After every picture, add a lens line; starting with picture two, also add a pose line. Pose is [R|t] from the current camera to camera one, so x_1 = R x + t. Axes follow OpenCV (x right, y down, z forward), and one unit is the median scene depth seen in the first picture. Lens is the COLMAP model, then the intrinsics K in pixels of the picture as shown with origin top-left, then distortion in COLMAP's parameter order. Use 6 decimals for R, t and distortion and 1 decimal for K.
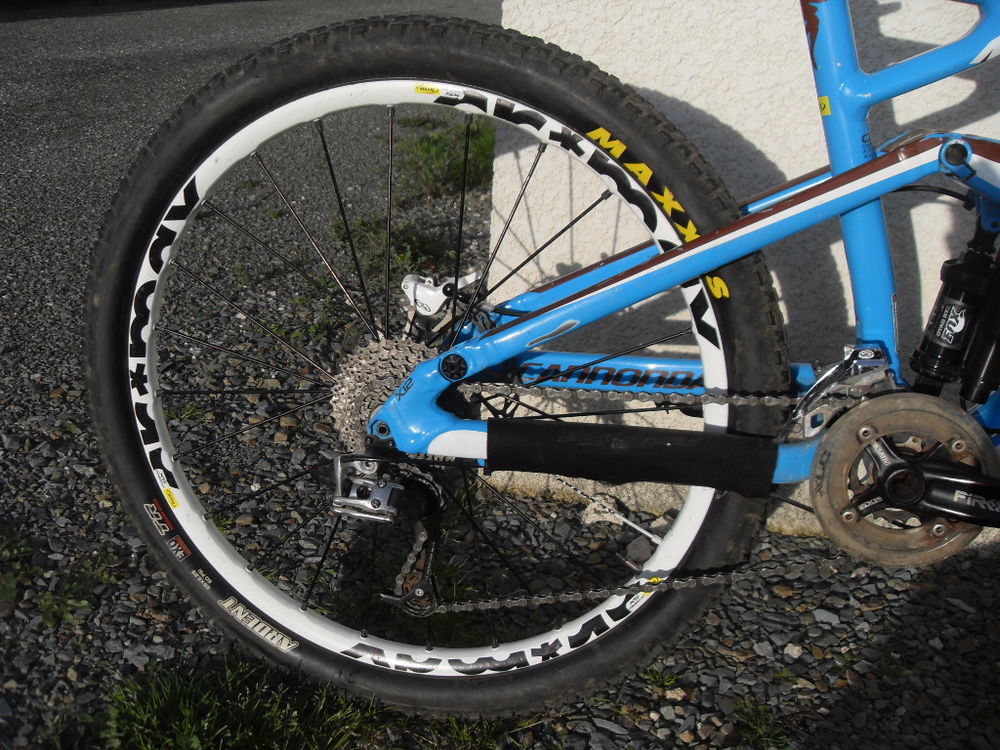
lens RADIAL K [[978.0, 0, 502.0], [0, 978.0, 375.3], [0, 0, 1]] dist [-0.111049, 0.000000]
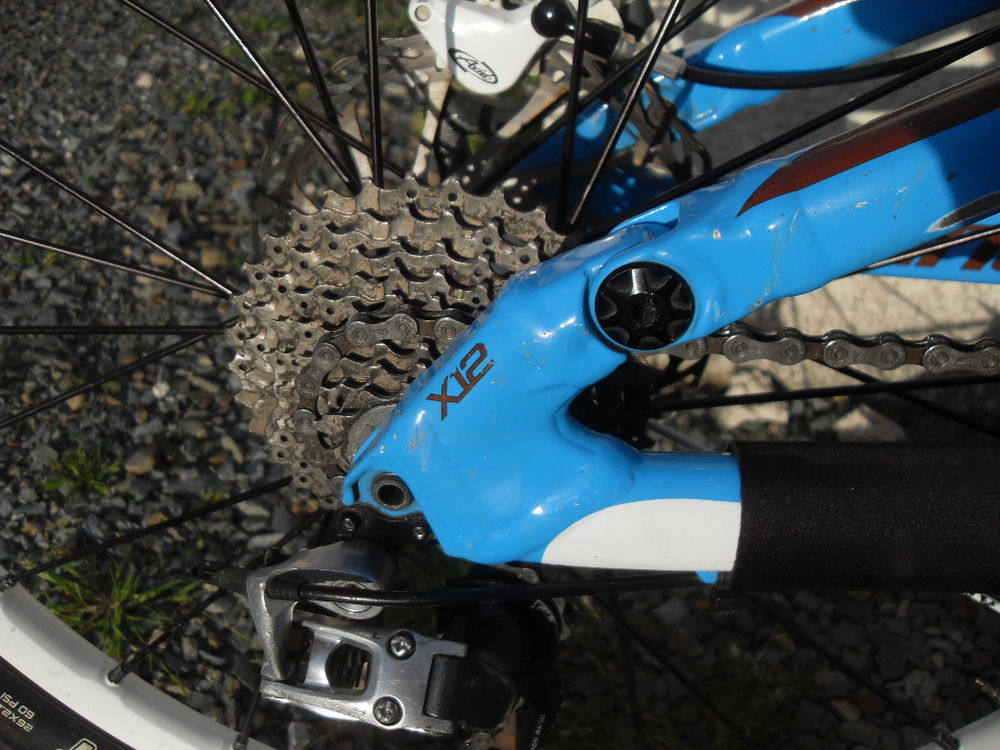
lens RADIAL K [[978.0, 0, 490.5], [0, 978.0, 379.1], [0, 0, 1]] dist [-0.111049, 0.000000]
pose [[0.999012, -0.044402, 0.001914, -0.054990], [0.042346, 0.964056, 0.262303, -0.036868], [-0.013492, -0.261963, 0.964984, 0.435663]]
